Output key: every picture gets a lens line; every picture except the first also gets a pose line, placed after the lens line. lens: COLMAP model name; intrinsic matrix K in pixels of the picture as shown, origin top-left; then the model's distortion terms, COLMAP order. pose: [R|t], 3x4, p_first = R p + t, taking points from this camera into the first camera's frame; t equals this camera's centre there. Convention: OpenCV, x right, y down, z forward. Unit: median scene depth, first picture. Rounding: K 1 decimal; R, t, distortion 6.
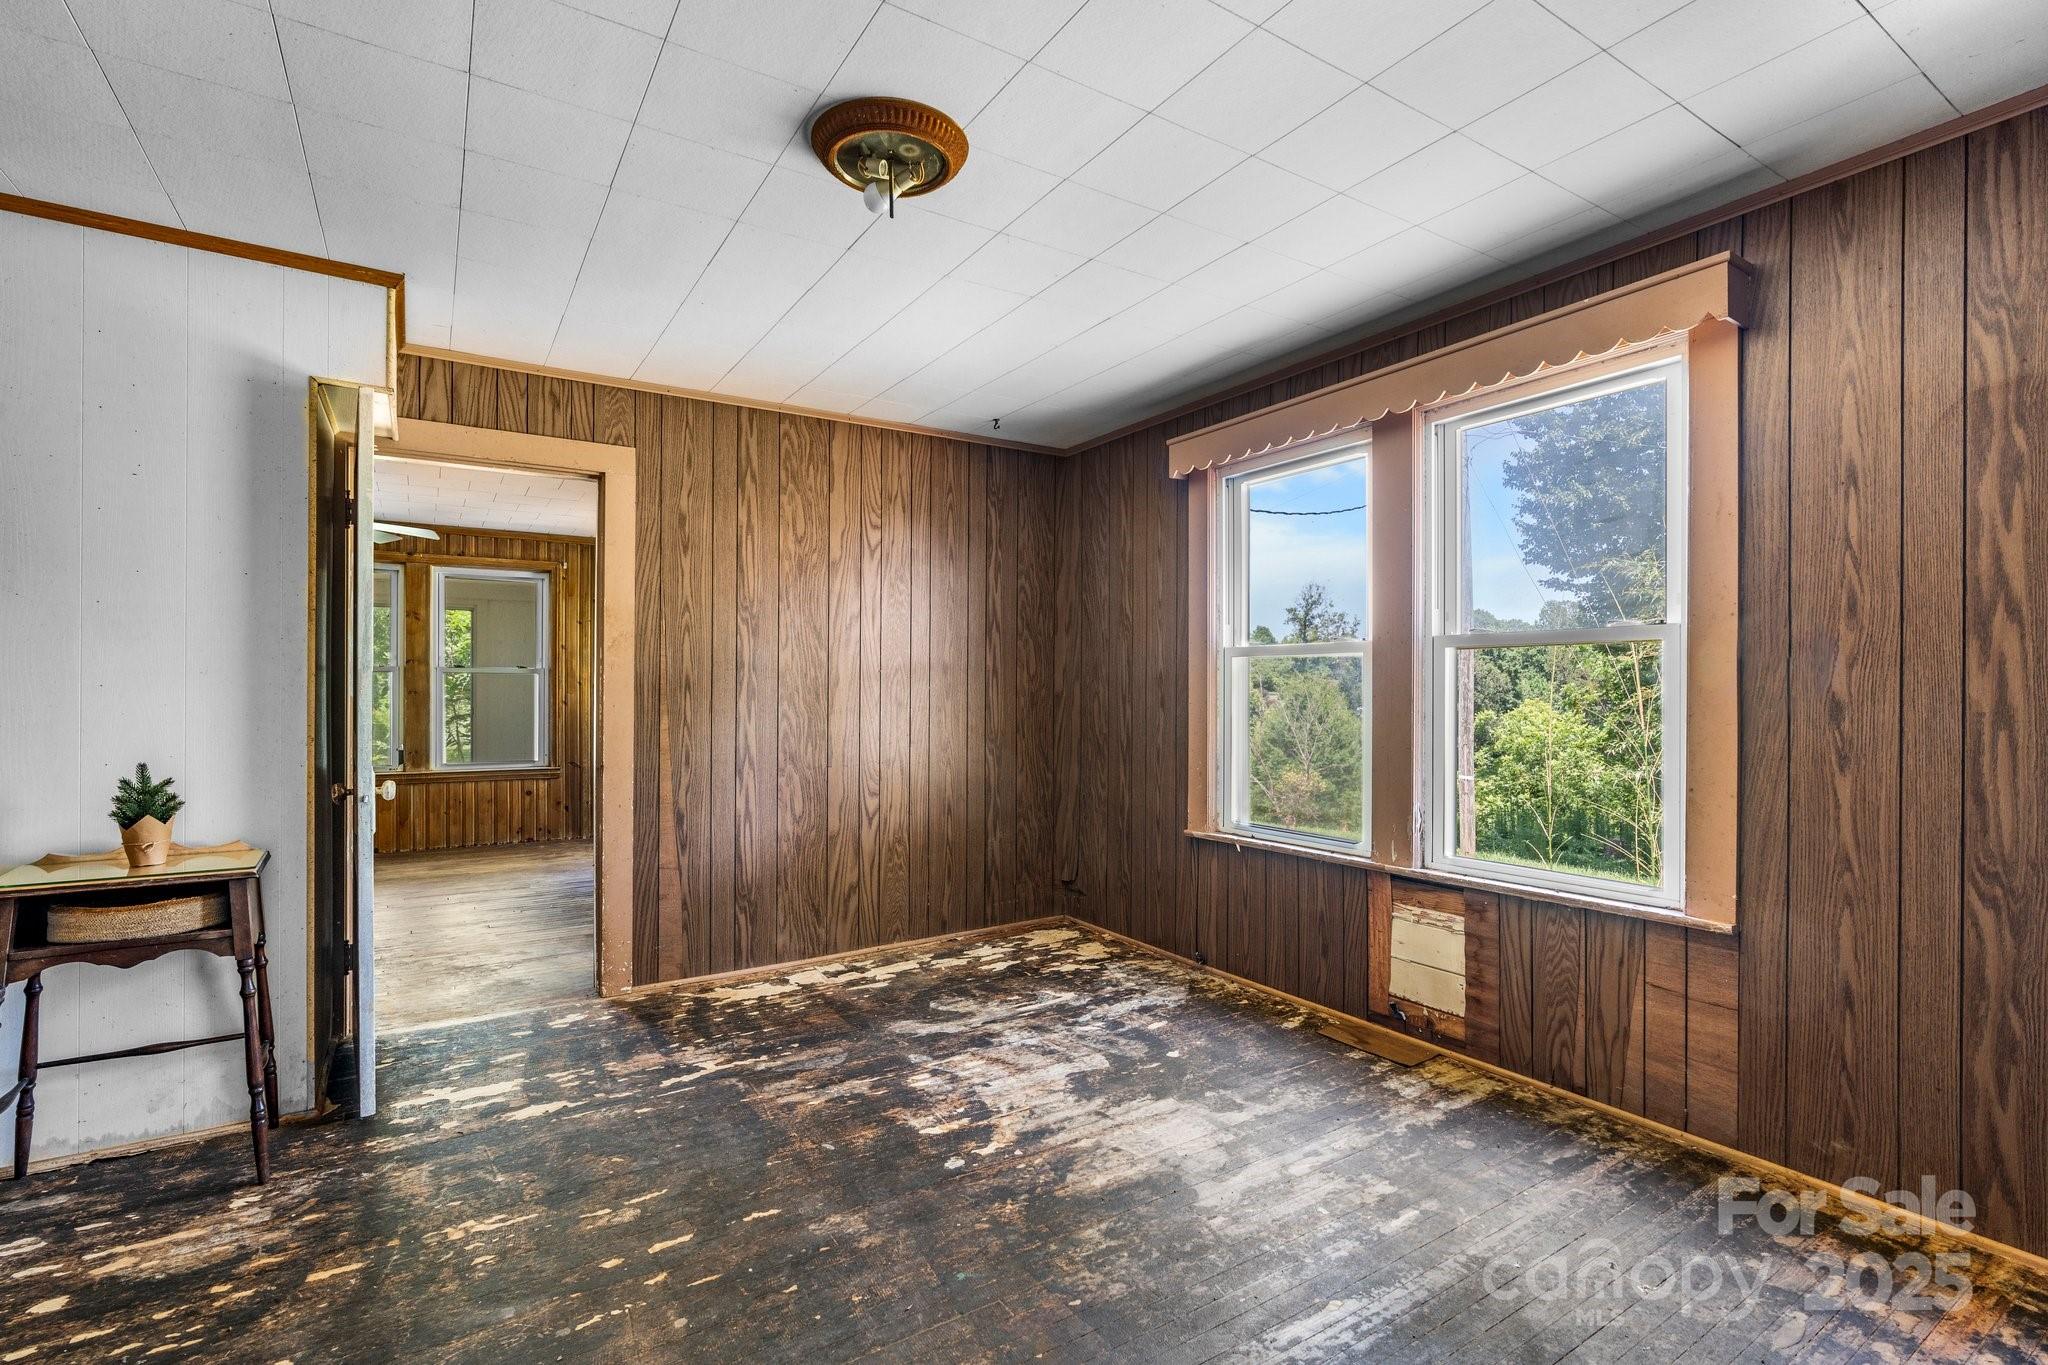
lens RADIAL K [[932.9, 0, 1003.2], [0, 932.9, 692.7], [0, 0, 1]] dist [-0.008158, 0.001958]
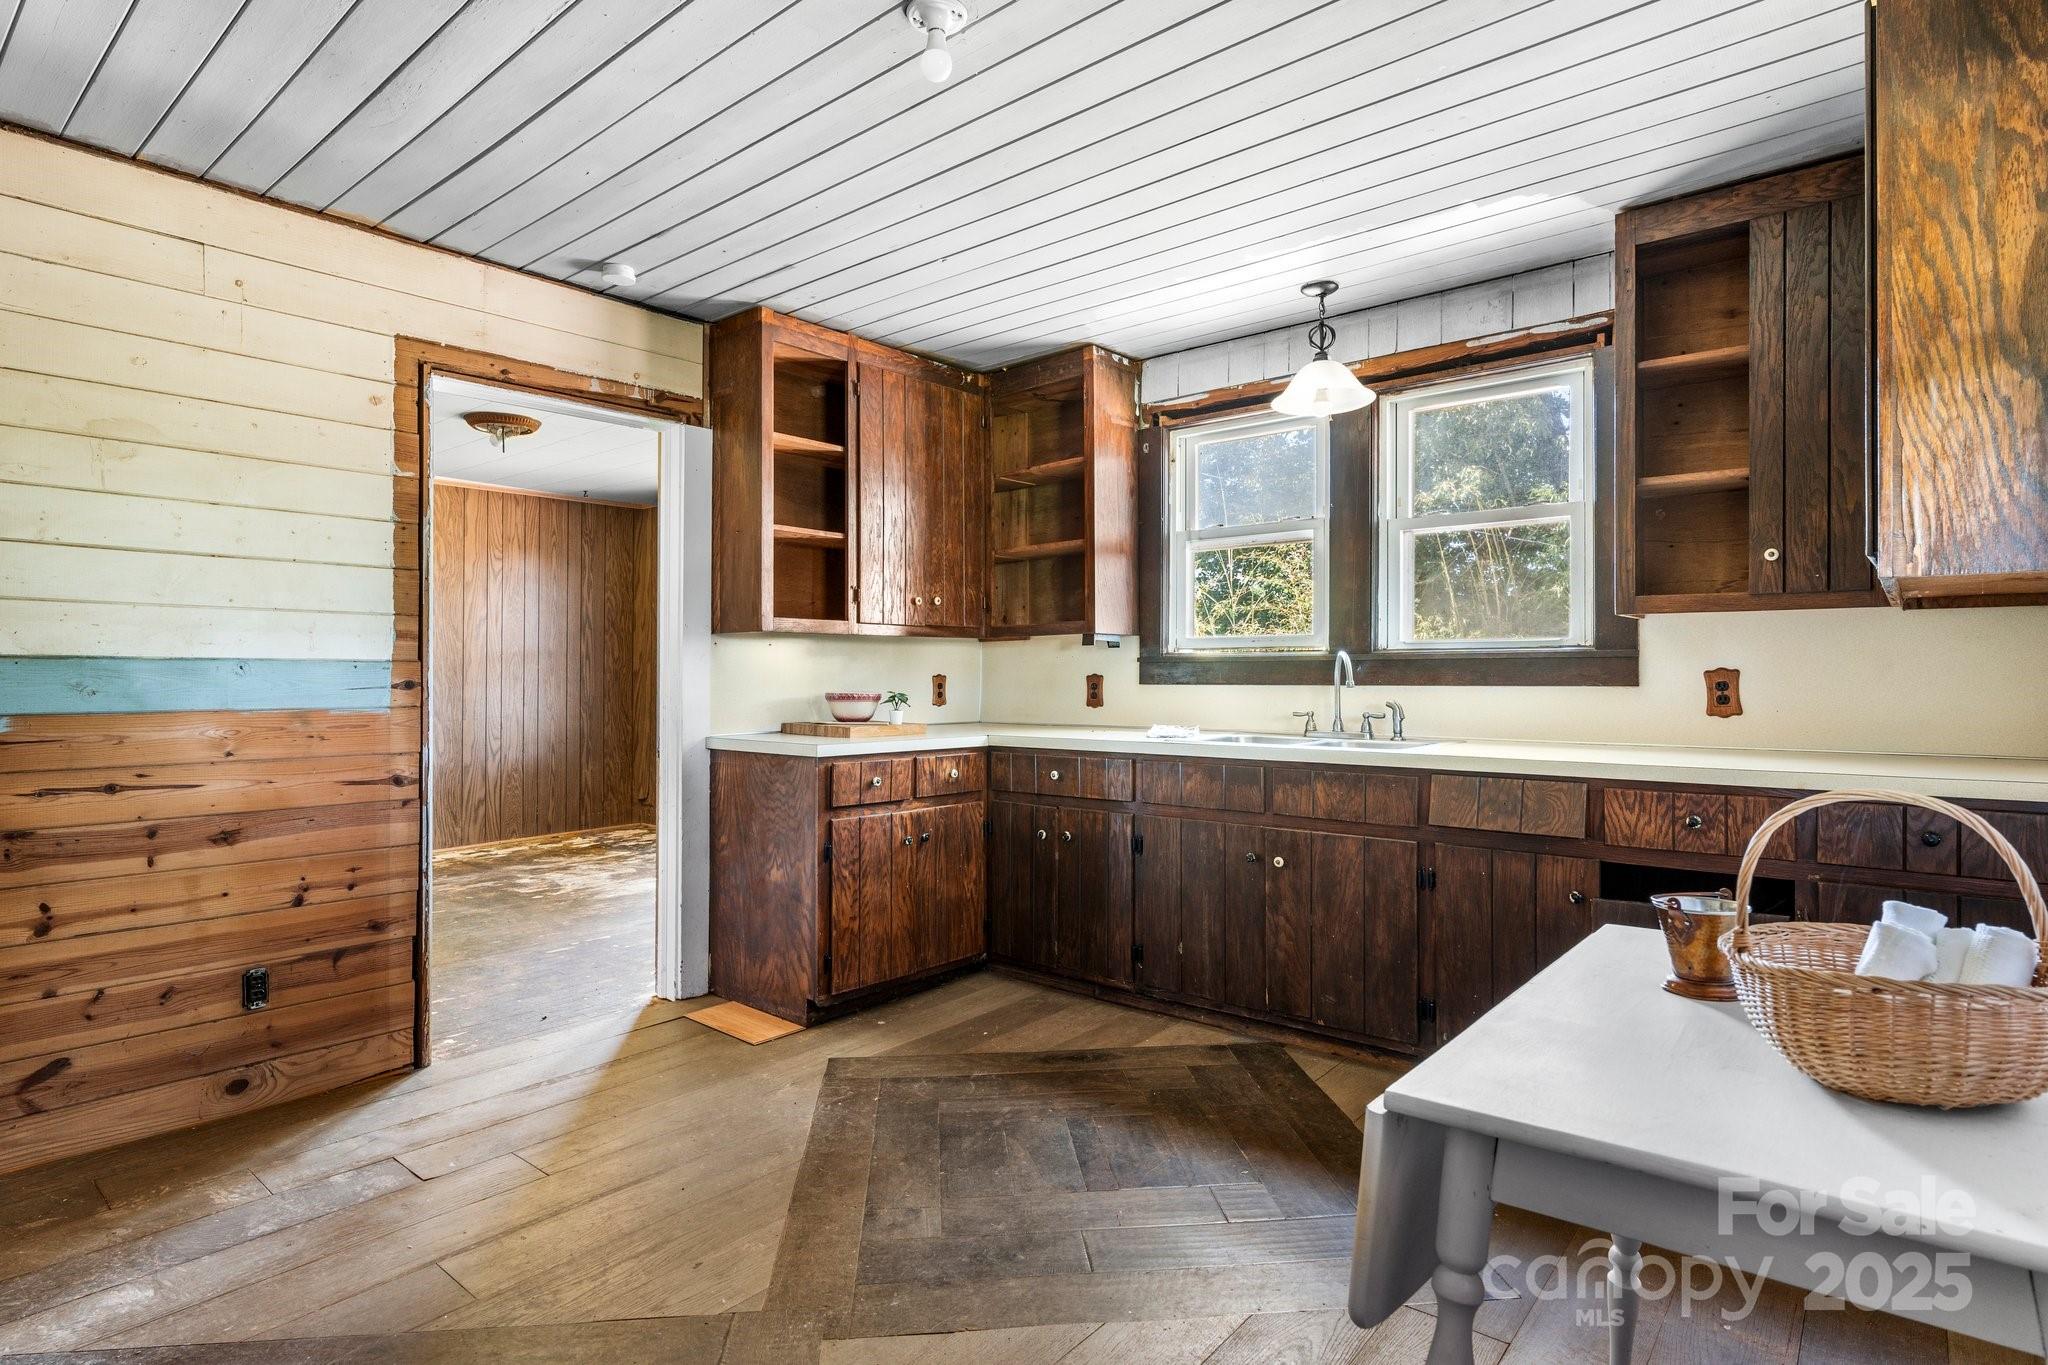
lens RADIAL K [[1074.5, 0, 1020.2], [0, 1074.5, 668.5], [0, 0, 1]] dist [0.001191, -0.000035]
pose [[0.951680, -0.000447, 0.307092, 0.126500], [0.003214, 0.999959, -0.008506, 0.014360], [-0.307075, 0.009082, 0.951642, -0.866930]]
